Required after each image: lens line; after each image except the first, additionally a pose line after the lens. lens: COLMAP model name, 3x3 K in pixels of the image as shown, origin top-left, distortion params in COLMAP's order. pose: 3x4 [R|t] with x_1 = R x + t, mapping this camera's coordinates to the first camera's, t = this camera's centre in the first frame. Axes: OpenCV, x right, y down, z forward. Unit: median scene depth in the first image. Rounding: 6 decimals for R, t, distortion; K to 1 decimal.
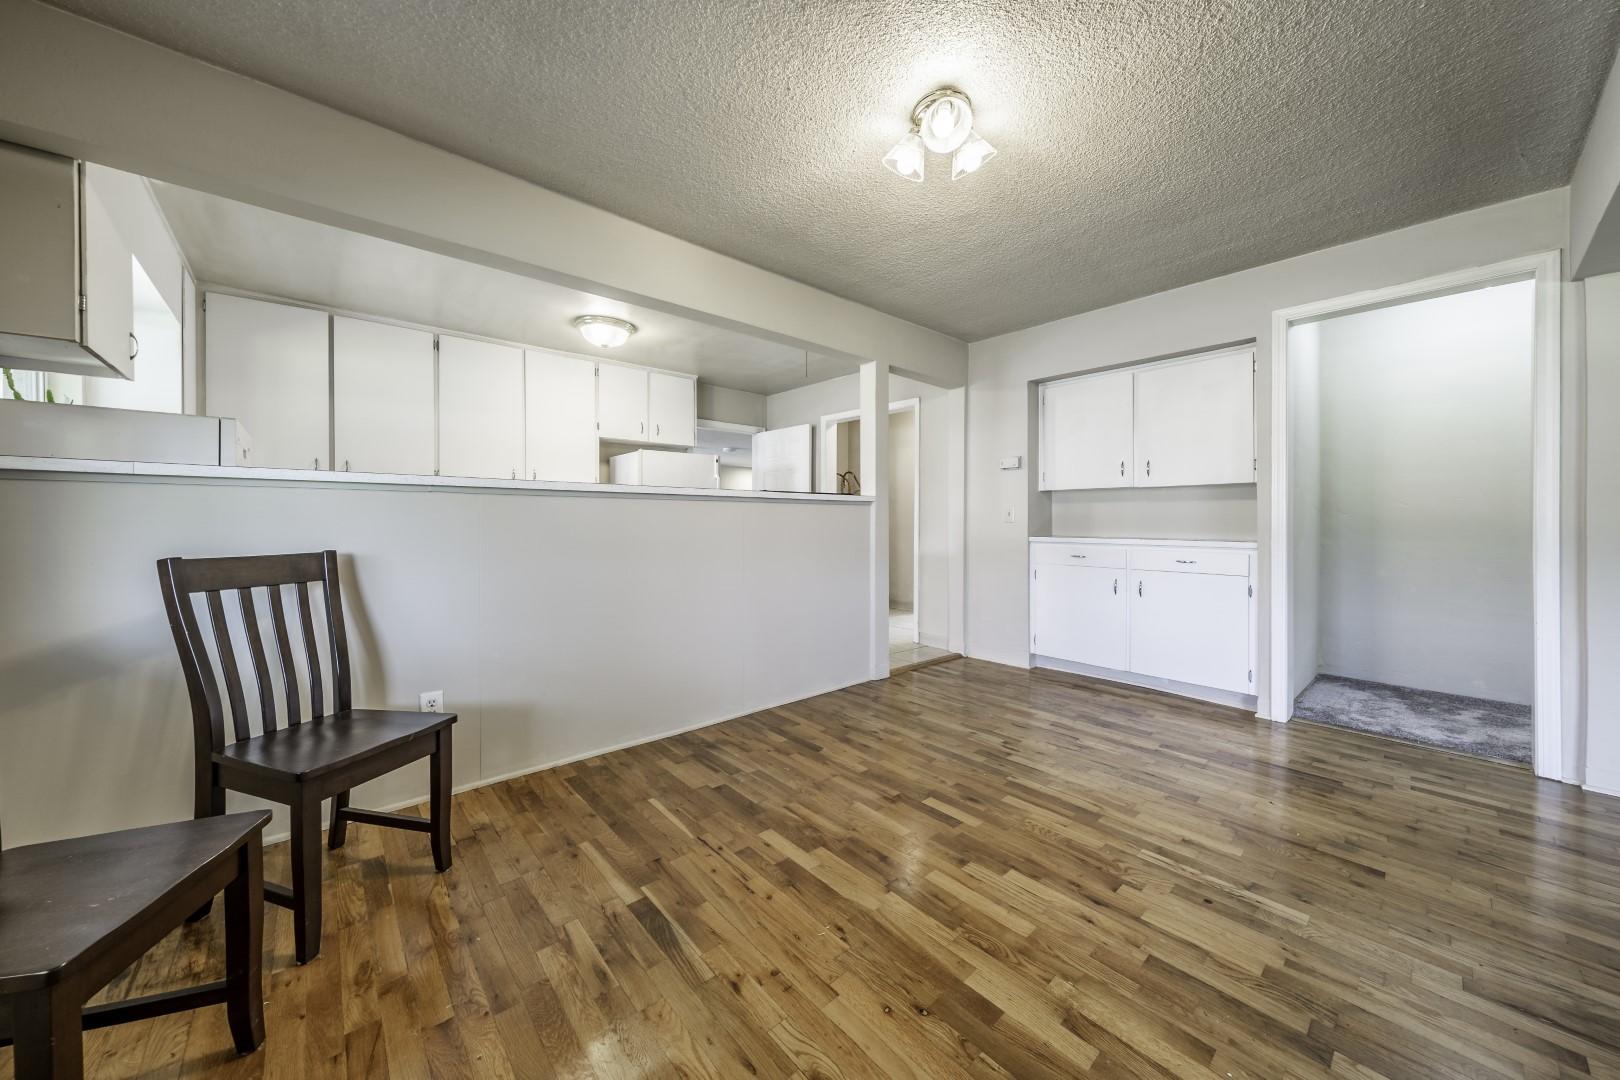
lens RADIAL K [[566.5, 0, 811.0], [0, 566.5, 517.4], [0, 0, 1]] dist [0.002719, 0.000217]
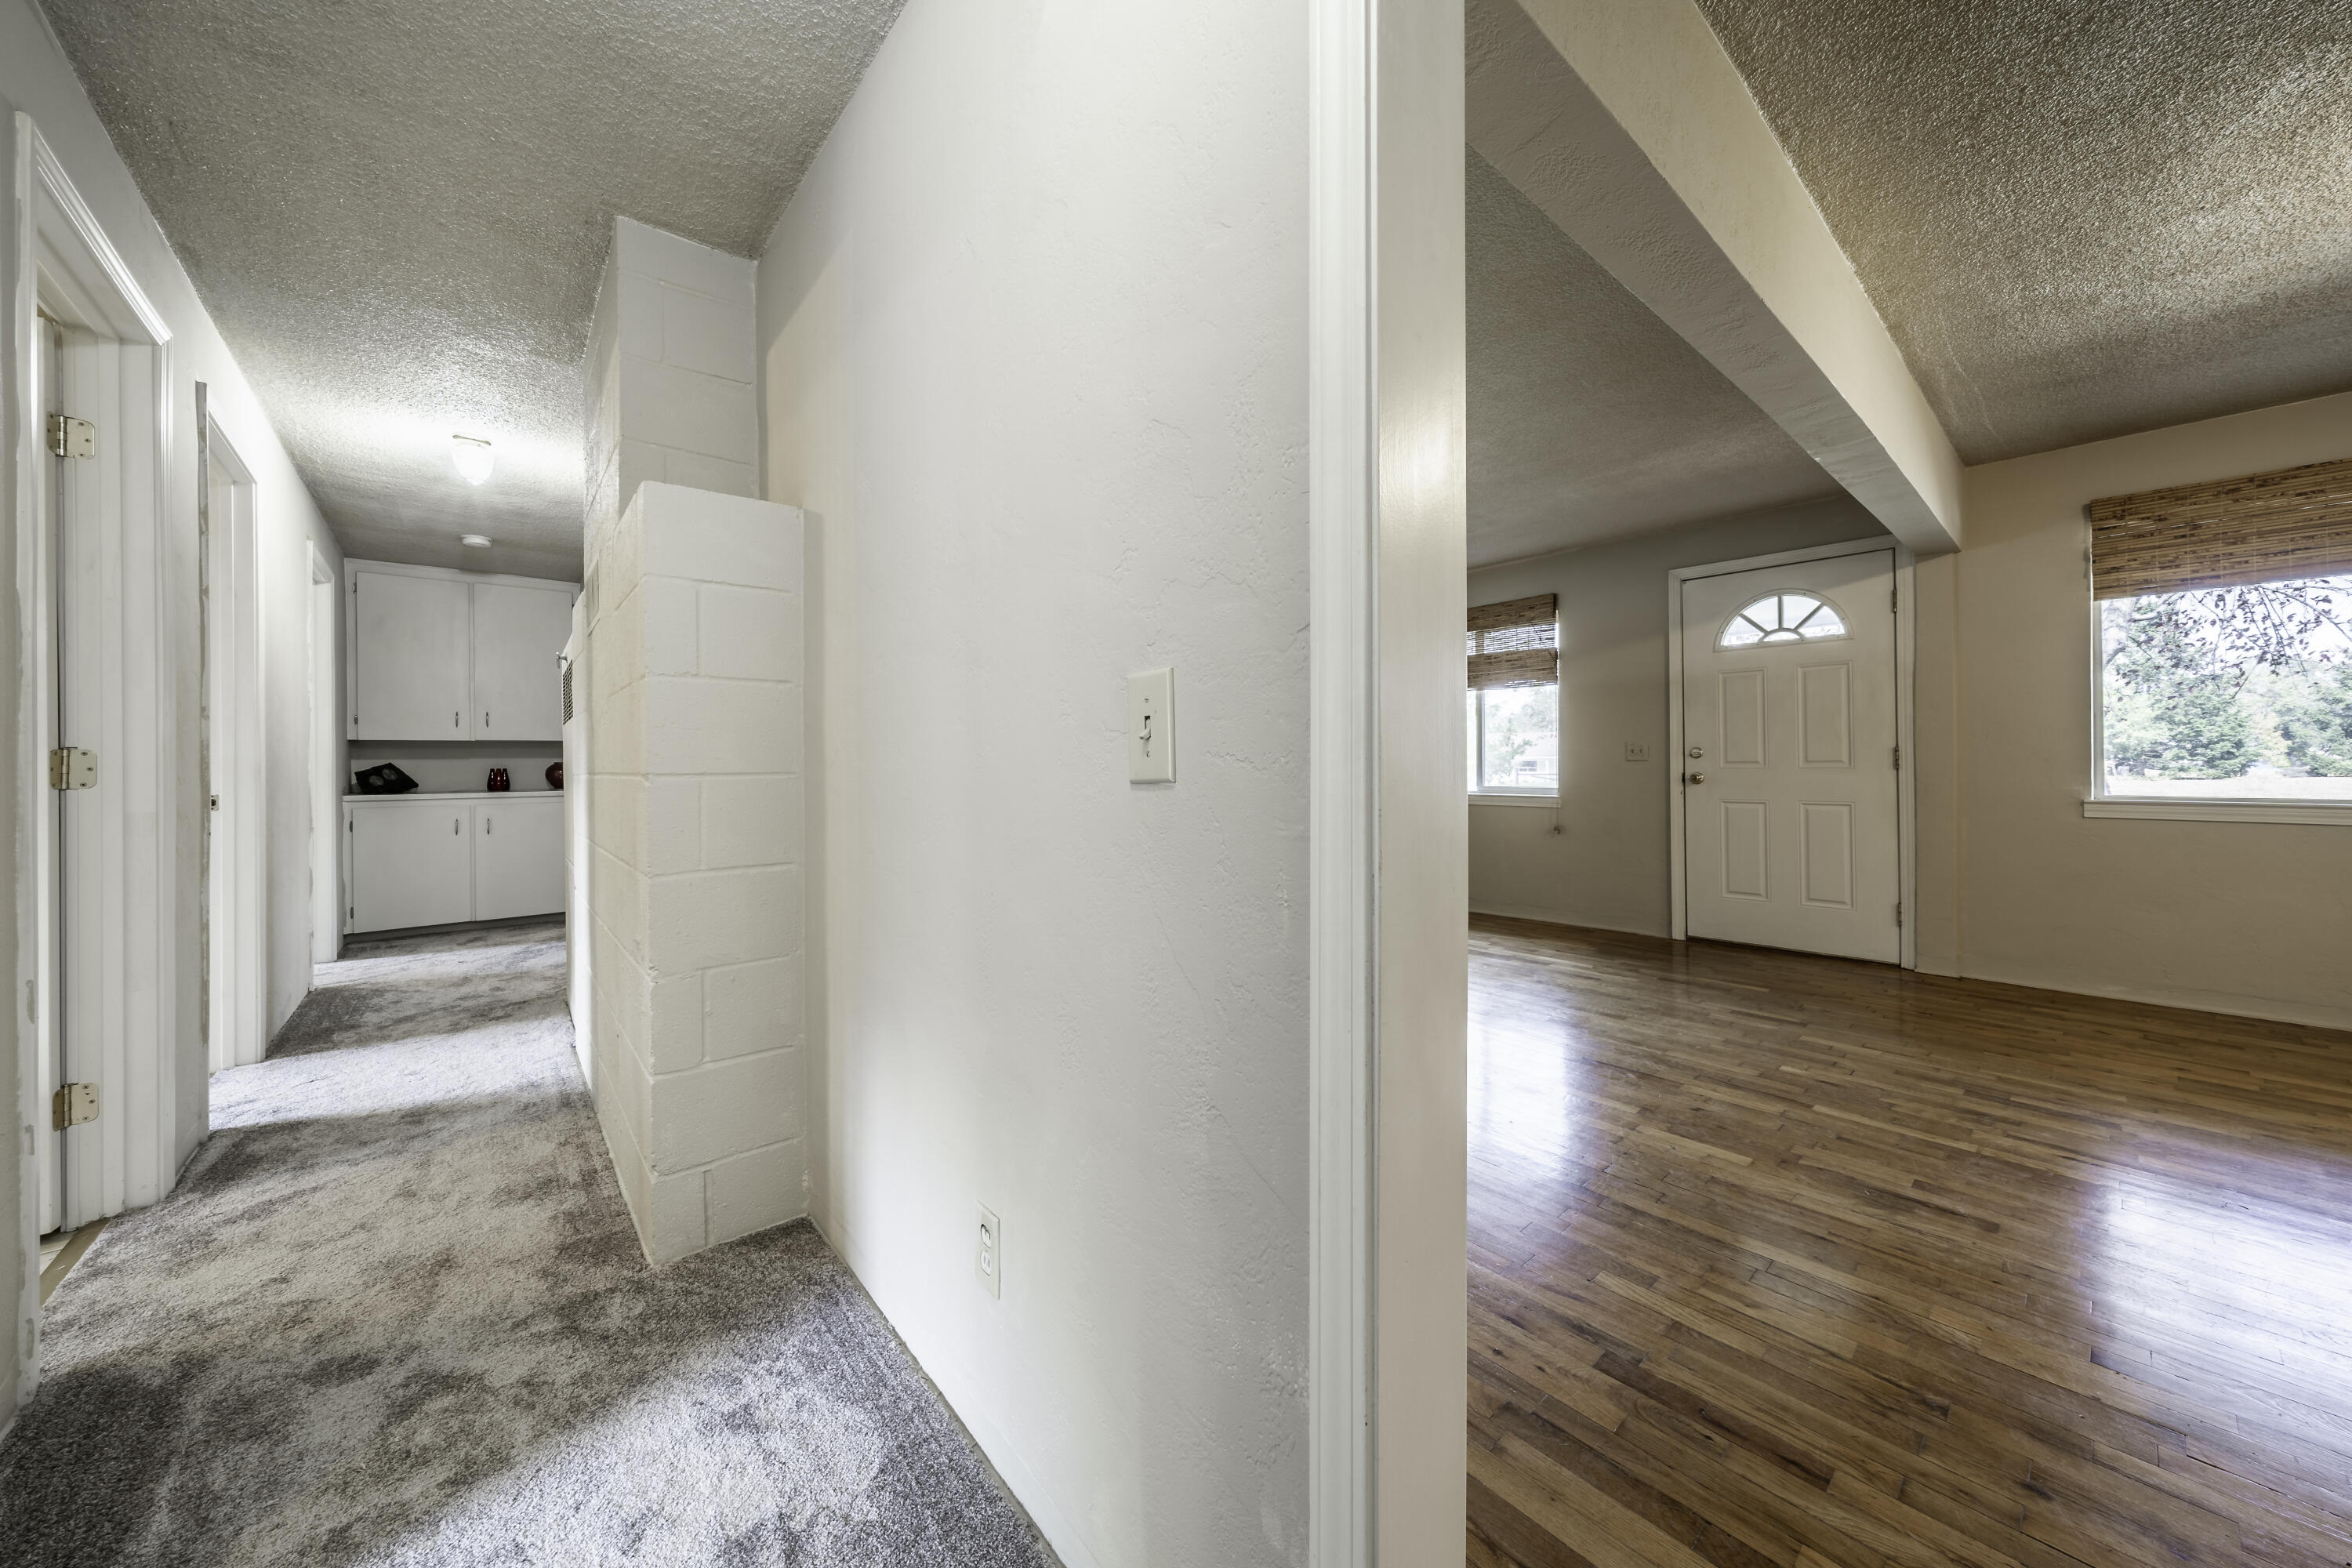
lens RADIAL K [[822.4, 0, 1179.1], [0, 822.4, 768.0], [0, 0, 1]] dist [0.002719, 0.000217]
pose [[-0.999816, 0.006015, 0.018217, 1.327880], [0.006111, 0.999968, 0.005255, 0.005561], [-0.018184, 0.005365, -0.999820, 1.282667]]
